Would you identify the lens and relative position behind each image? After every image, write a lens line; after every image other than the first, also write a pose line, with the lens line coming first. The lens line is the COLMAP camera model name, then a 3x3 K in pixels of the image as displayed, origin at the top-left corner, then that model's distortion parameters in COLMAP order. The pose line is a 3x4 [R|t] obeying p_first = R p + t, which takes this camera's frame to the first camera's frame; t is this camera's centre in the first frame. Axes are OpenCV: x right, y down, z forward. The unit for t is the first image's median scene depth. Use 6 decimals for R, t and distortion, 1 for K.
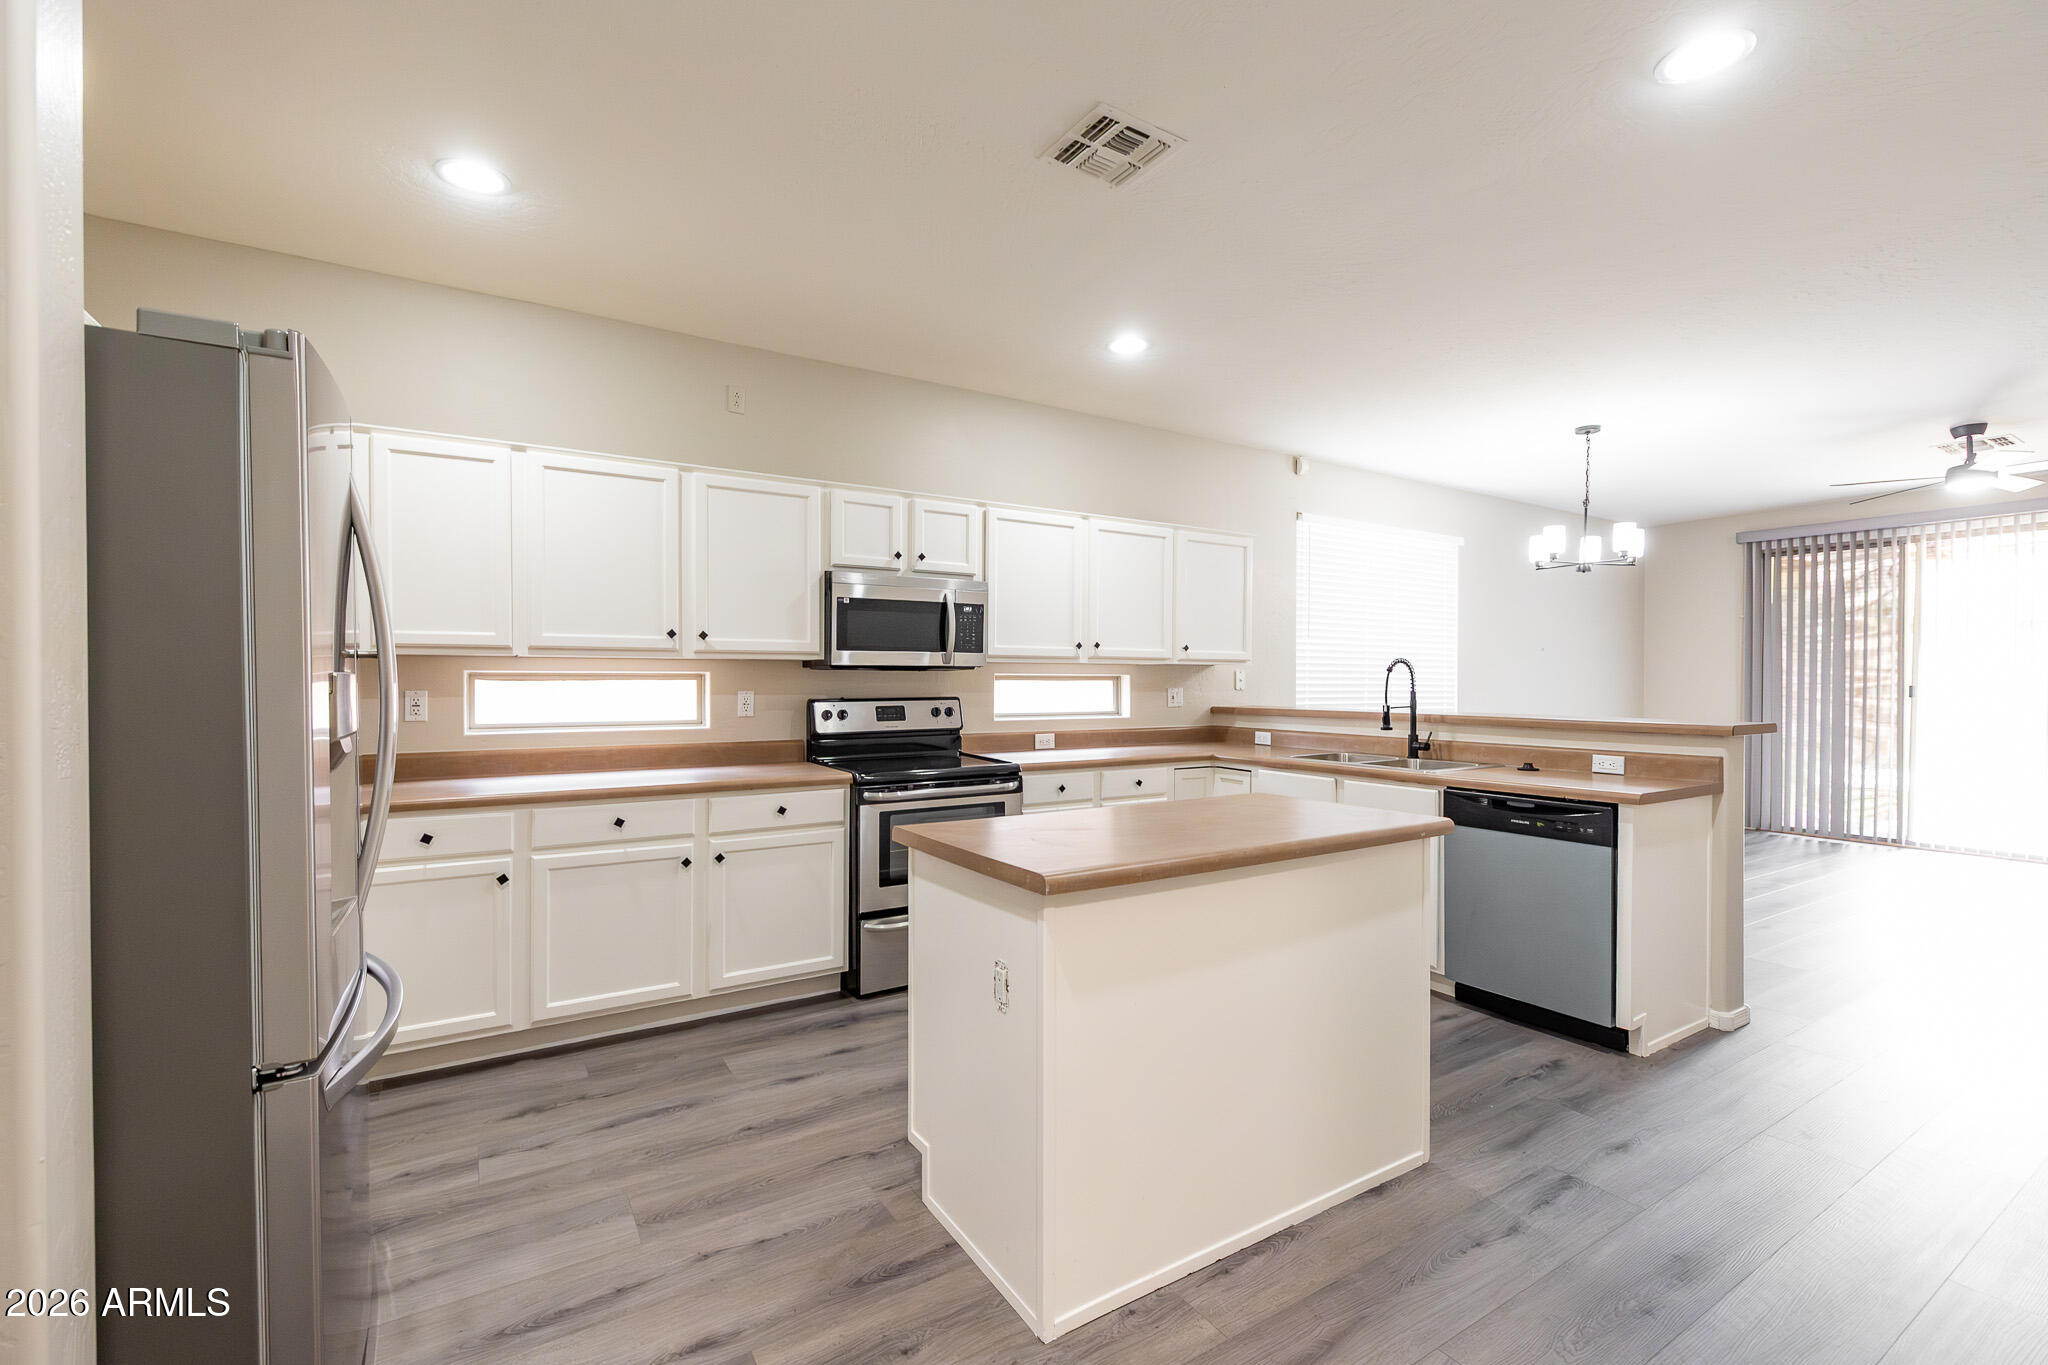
lens RADIAL K [[877.5, 0, 1024.0], [0, 877.5, 682.5], [0, 0, 1]] dist [0.005272, 0.000368]
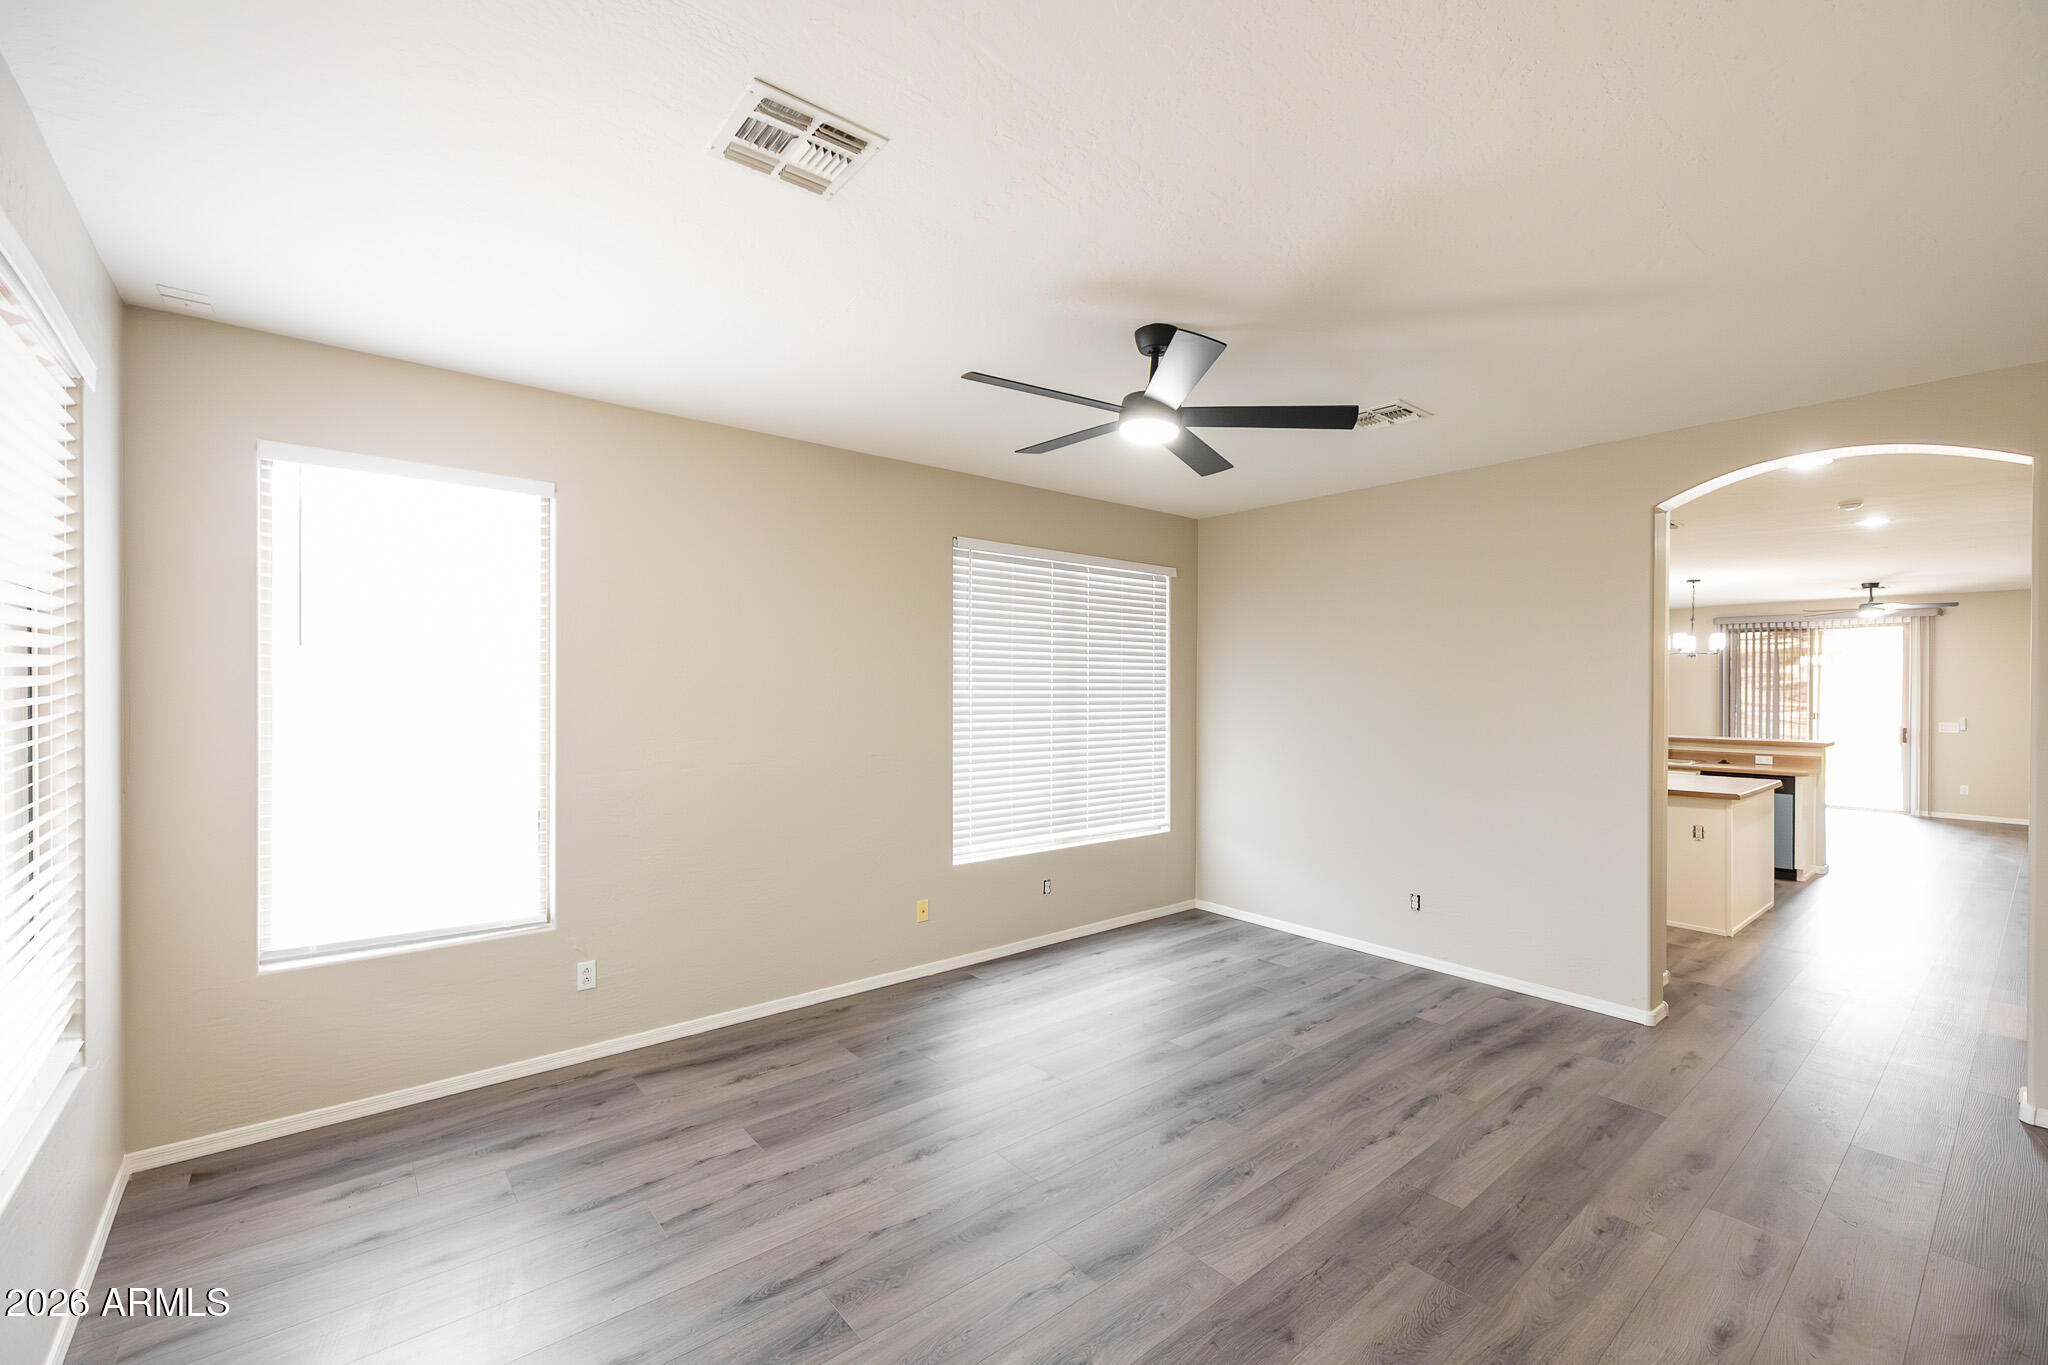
lens RADIAL K [[897.4, 0, 1024.0], [0, 897.4, 682.5], [0, 0, 1]] dist [-0.041503, -0.000006]
pose [[0.991003, -0.000710, 0.133835, -1.282941], [0.002477, 0.999912, -0.013040, -0.067666], [-0.133814, 0.013255, 0.990918, -0.791993]]
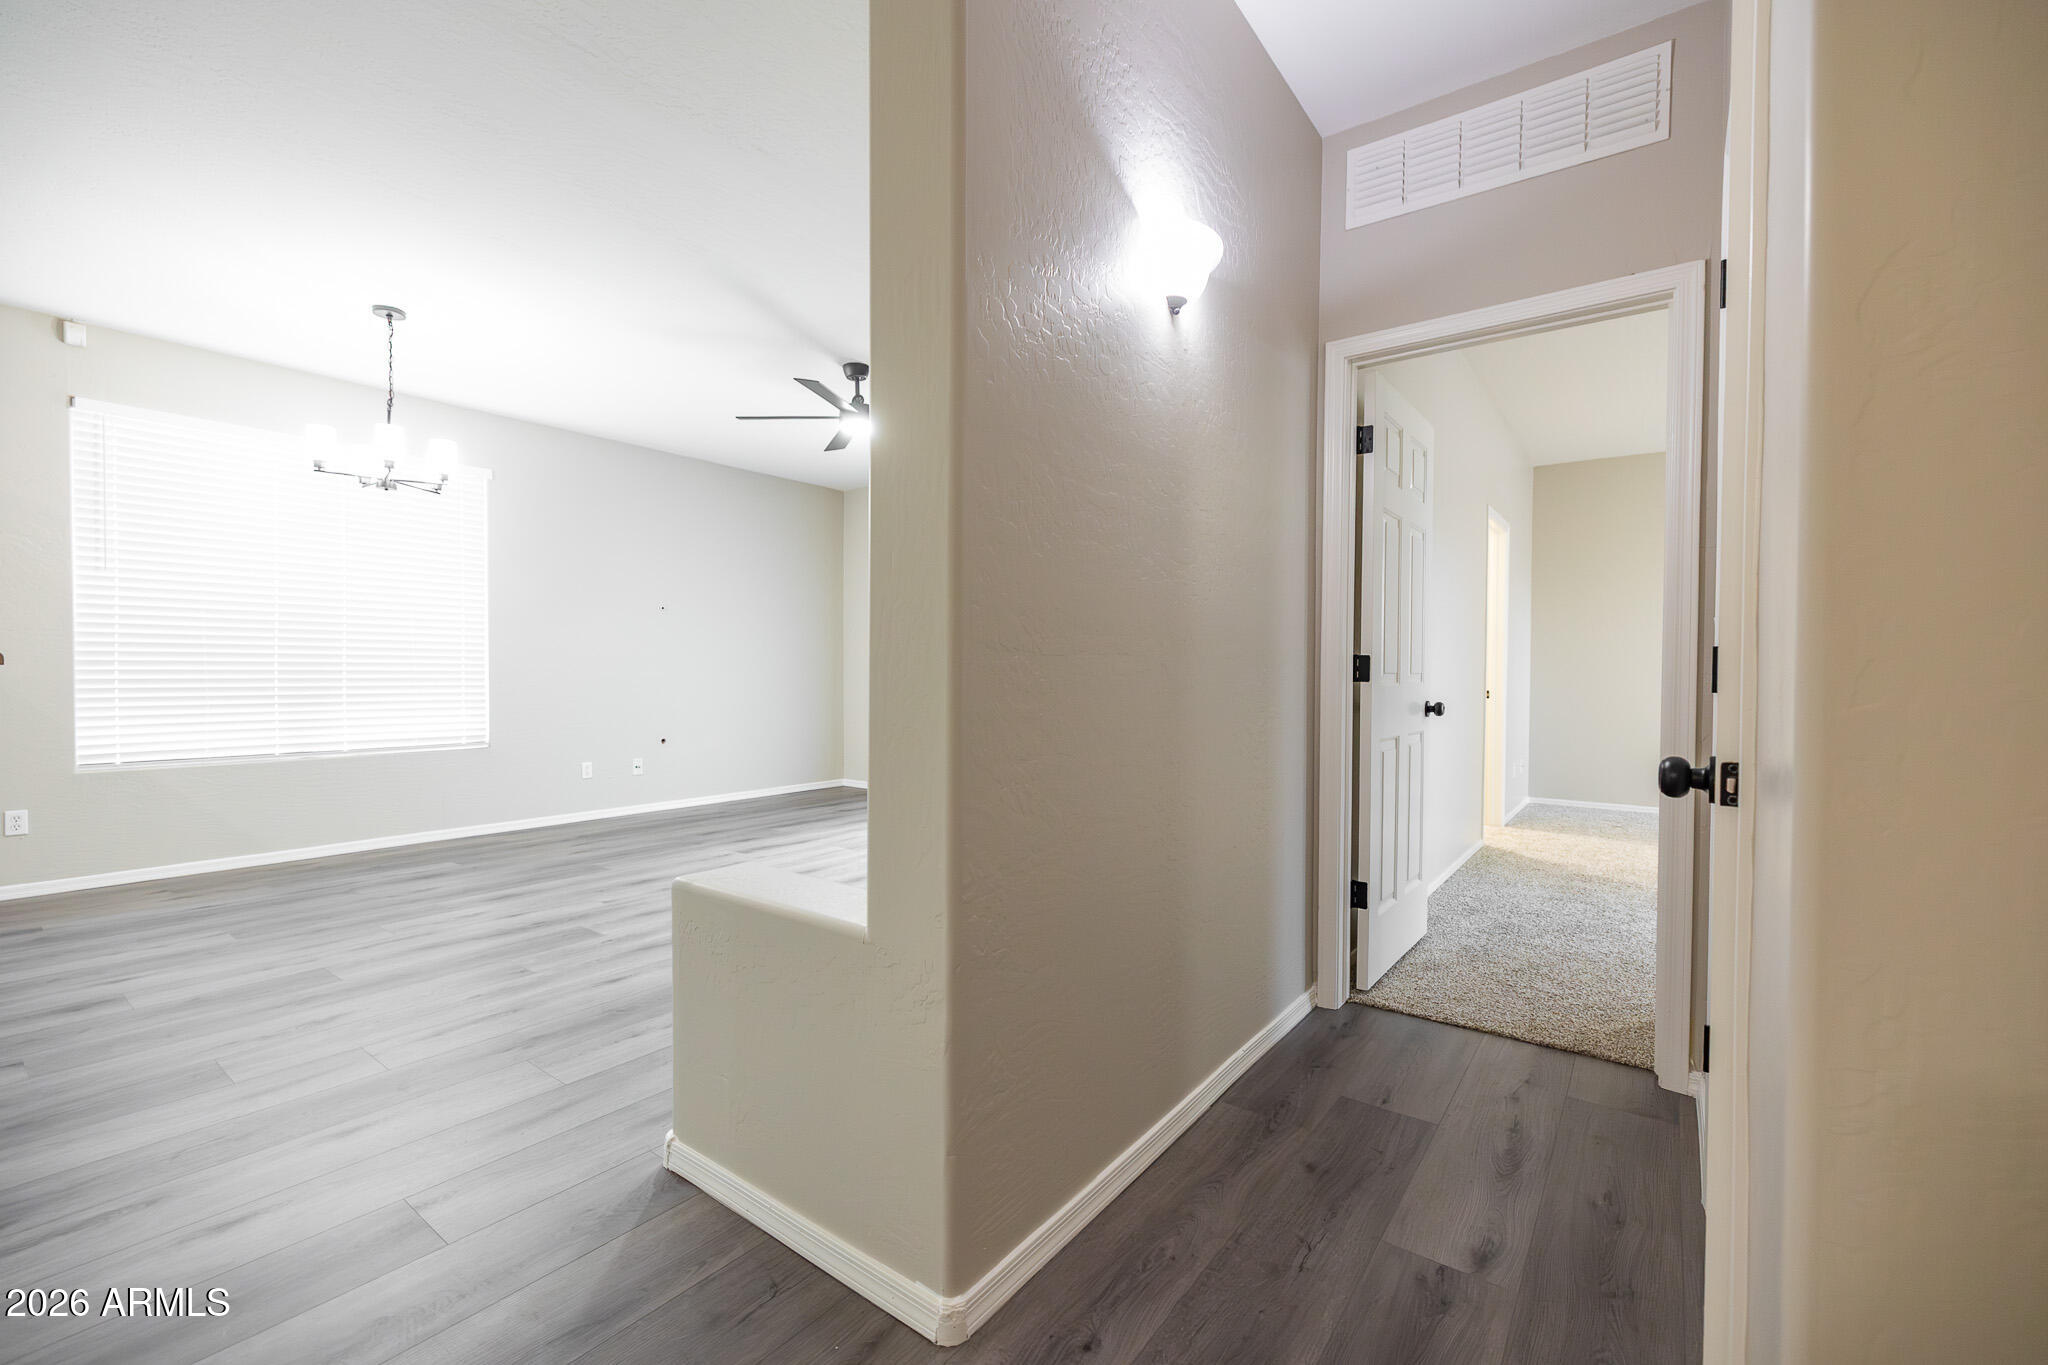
lens RADIAL K [[855.2, 0, 1024.0], [0, 855.2, 682.5], [0, 0, 1]] dist [-0.001841, 0.000078]
pose [[0.933479, -0.005659, 0.358587, 1.137826], [0.001140, 0.999917, 0.012813, 0.050660], [-0.358630, -0.011552, 0.933408, 0.079166]]
